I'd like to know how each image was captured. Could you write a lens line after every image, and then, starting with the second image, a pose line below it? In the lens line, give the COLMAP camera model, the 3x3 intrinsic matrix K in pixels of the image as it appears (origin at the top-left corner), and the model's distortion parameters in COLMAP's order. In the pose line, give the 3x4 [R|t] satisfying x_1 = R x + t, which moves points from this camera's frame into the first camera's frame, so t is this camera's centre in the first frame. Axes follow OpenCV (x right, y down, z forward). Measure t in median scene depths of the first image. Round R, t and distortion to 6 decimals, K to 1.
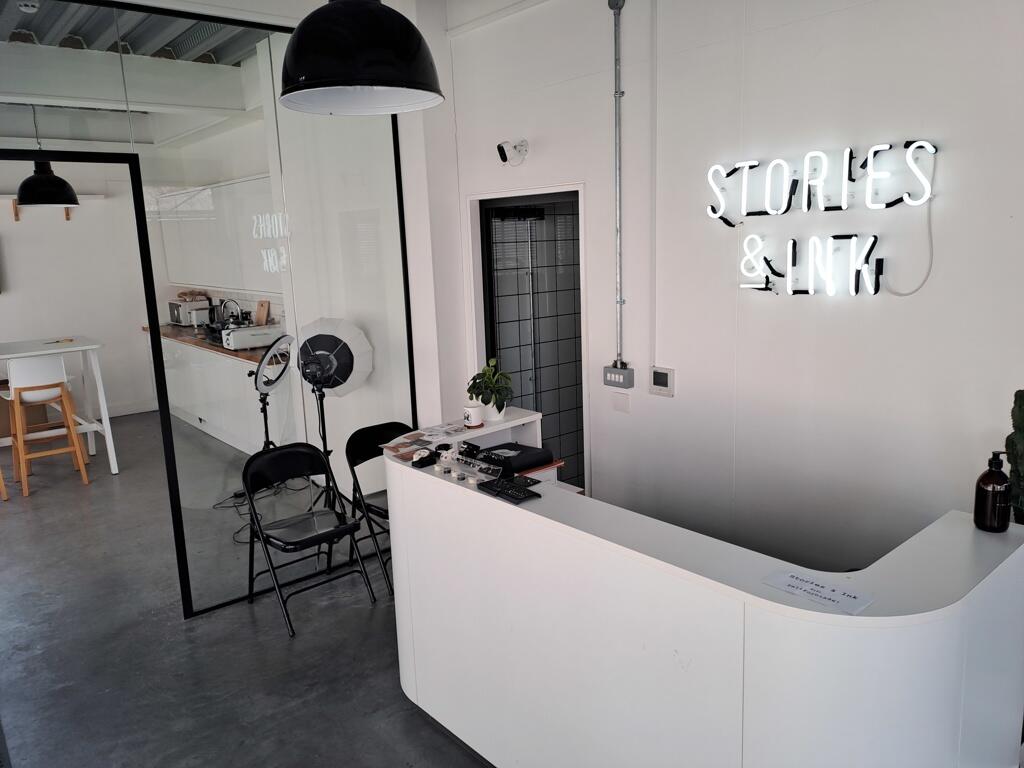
lens RADIAL K [[721.9, 0, 512.0], [0, 721.9, 384.0], [0, 0, 1]] dist [-0.019753, -0.003460]
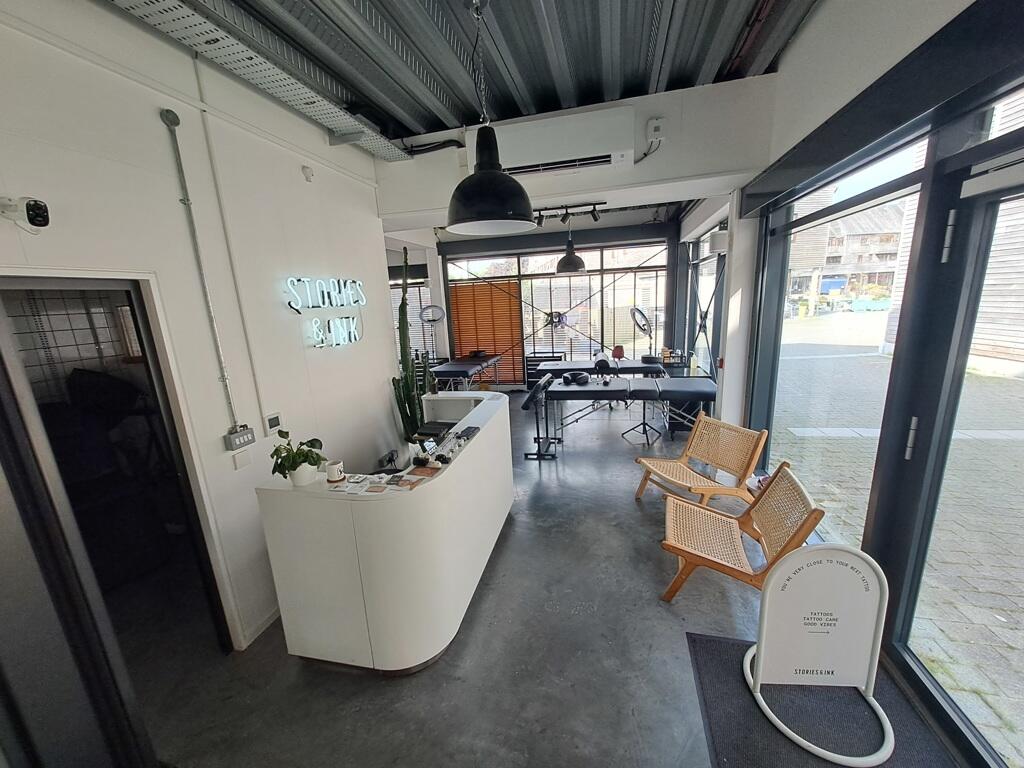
lens RADIAL K [[405.8, 0, 514.2], [0, 405.8, 398.4], [0, 0, 1]] dist [0.001851, 0.000303]
pose [[-0.600031, -0.135900, 0.788349, -0.347358], [0.215940, 0.921368, 0.323188, -0.102263], [-0.770281, 0.364159, -0.523504, 0.513931]]
